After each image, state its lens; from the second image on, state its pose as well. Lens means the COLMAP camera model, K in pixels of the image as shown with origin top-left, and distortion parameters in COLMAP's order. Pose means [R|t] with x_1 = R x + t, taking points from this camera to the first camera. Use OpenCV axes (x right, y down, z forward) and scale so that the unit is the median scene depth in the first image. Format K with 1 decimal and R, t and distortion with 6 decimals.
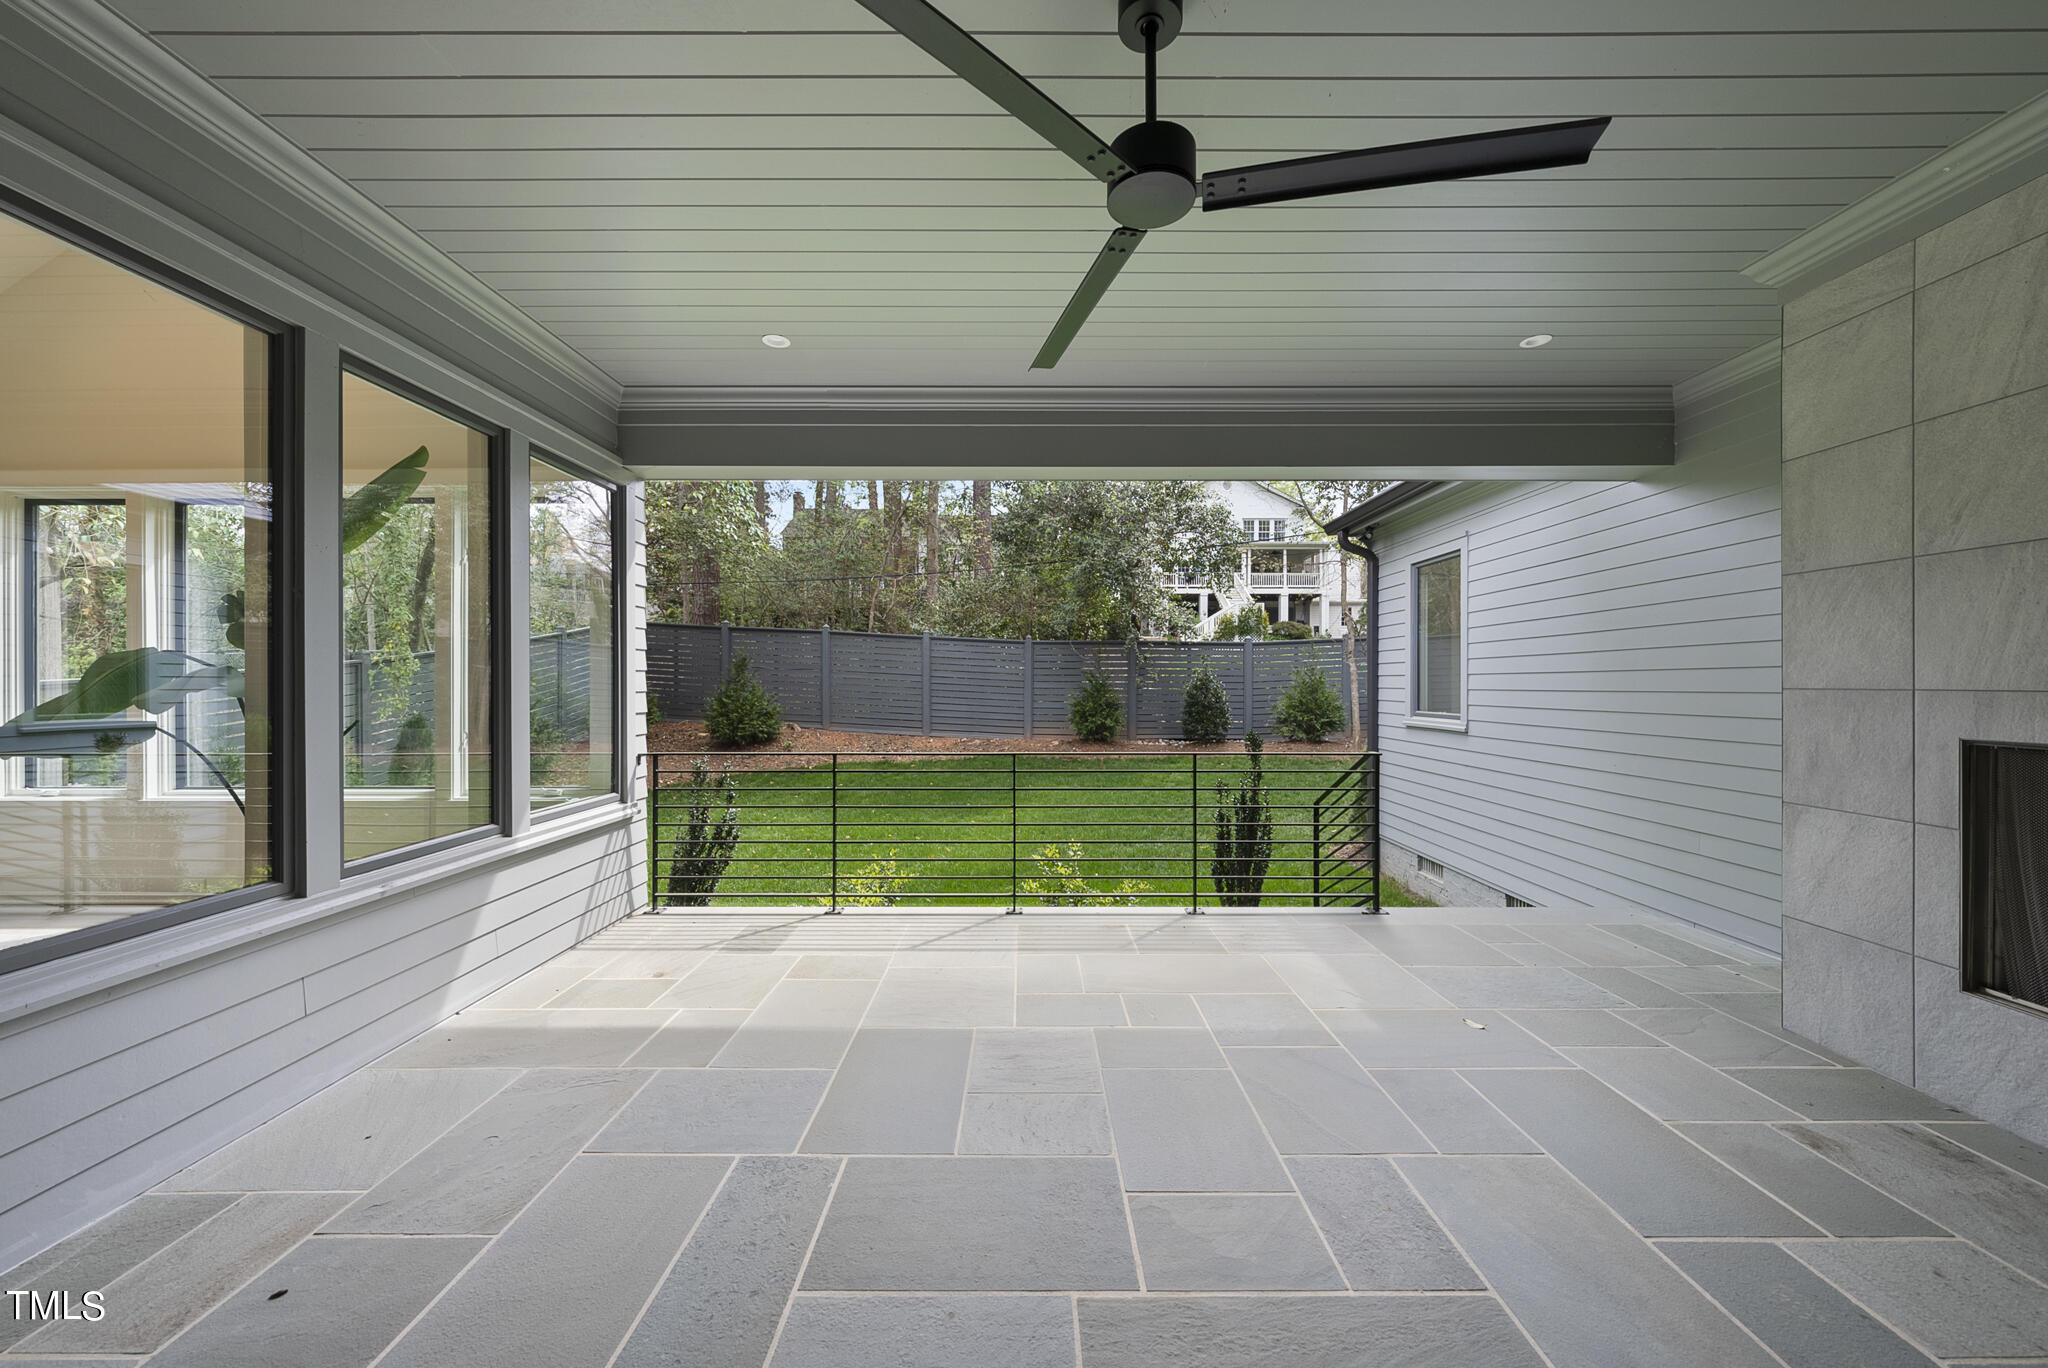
lens RADIAL K [[705.9, 0, 1024.5], [0, 705.9, 686.4], [0, 0, 1]] dist [-0.005273, -0.000168]
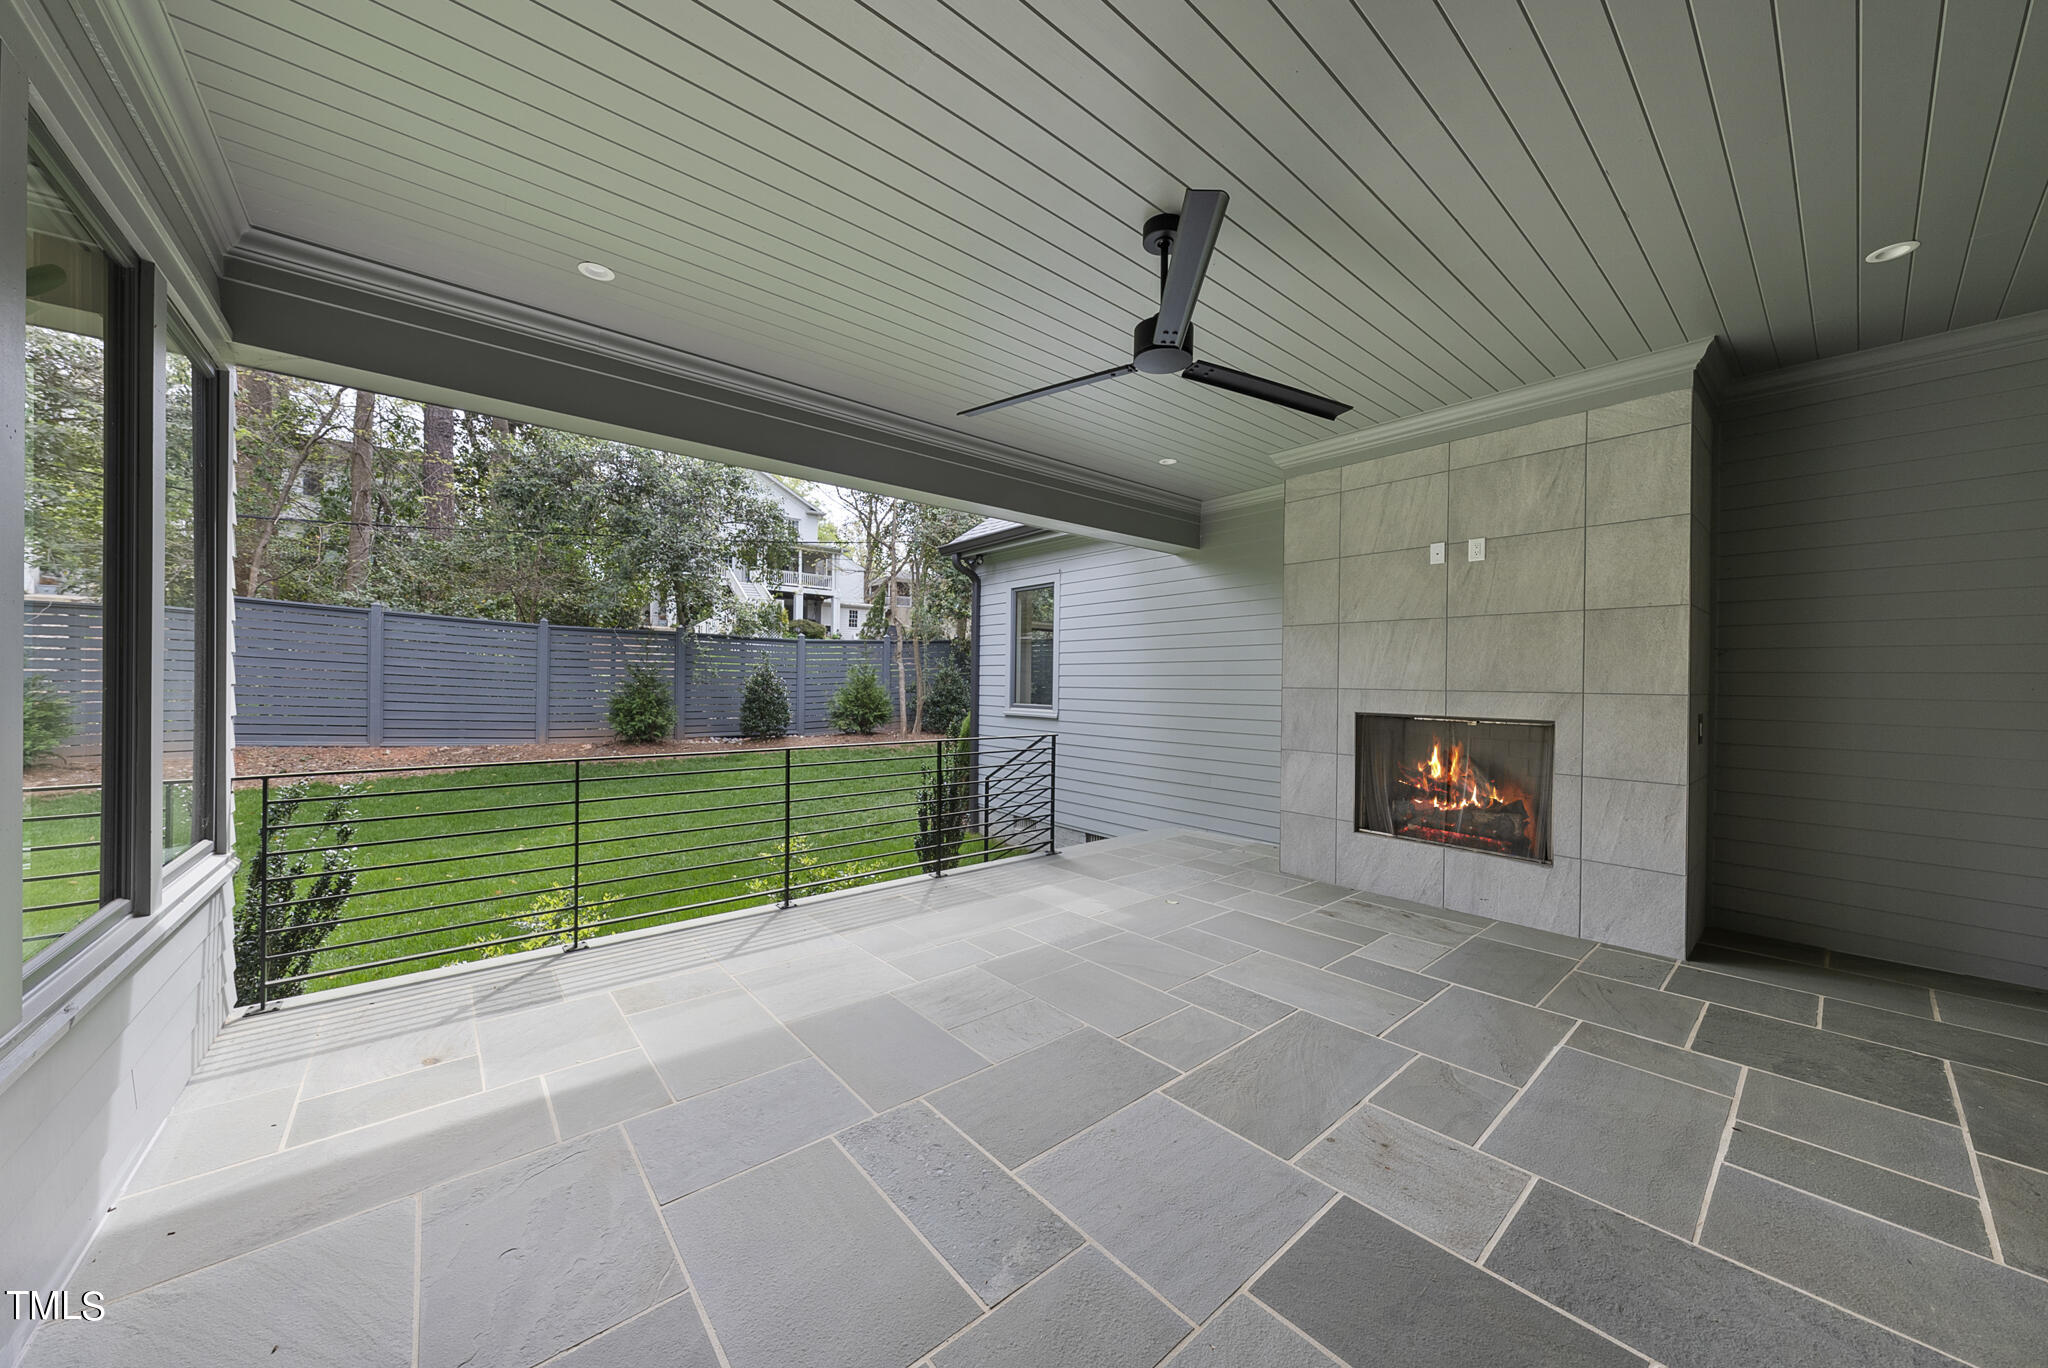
lens RADIAL K [[705.9, 0, 1027.2], [0, 705.9, 687.6], [0, 0, 1]] dist [-0.005273, -0.000168]
pose [[0.760685, 0.004292, 0.649108, -0.348657], [-0.008930, 0.999953, 0.003853, 0.000977], [-0.649060, -0.008728, 0.760687, 0.013180]]
